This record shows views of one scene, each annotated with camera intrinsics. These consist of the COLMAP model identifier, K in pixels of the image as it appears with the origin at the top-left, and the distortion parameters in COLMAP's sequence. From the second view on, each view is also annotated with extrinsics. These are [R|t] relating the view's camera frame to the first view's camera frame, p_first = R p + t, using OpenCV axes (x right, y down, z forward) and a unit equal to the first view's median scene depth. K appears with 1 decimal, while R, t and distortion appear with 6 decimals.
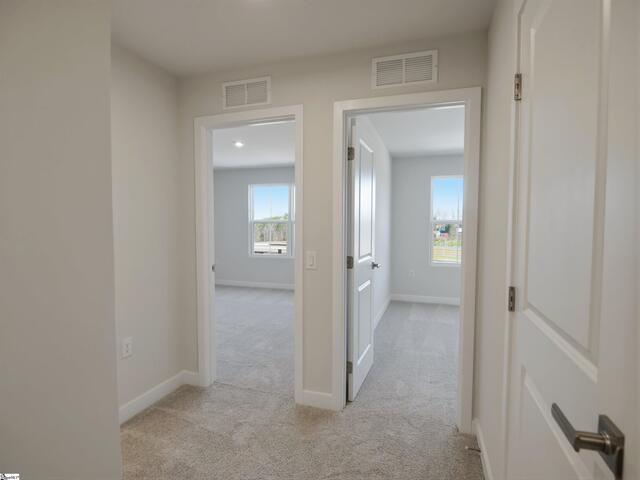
lens RADIAL K [[343.2, 0, 315.3], [0, 343.2, 241.9], [0, 0, 1]] dist [-0.003463, -0.005633]
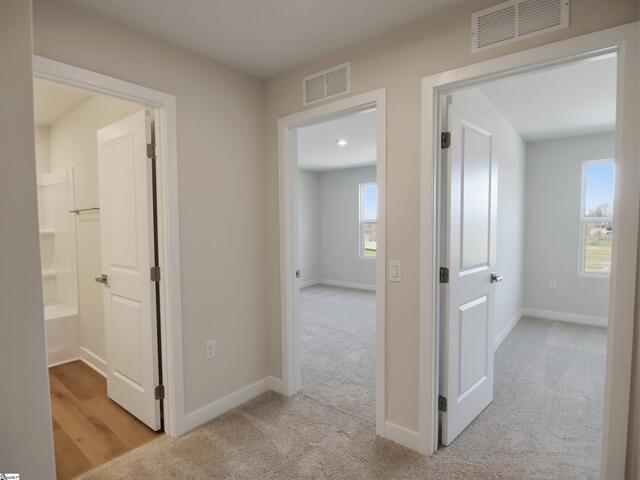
lens RADIAL K [[343.2, 0, 316.8], [0, 343.2, 242.0], [0, 0, 1]] dist [-0.003463, -0.005633]
pose [[0.937071, 0.007008, -0.349068, 0.097243], [-0.005254, 0.999968, 0.005971, -0.020266], [0.349098, -0.003762, 0.937079, 0.133265]]
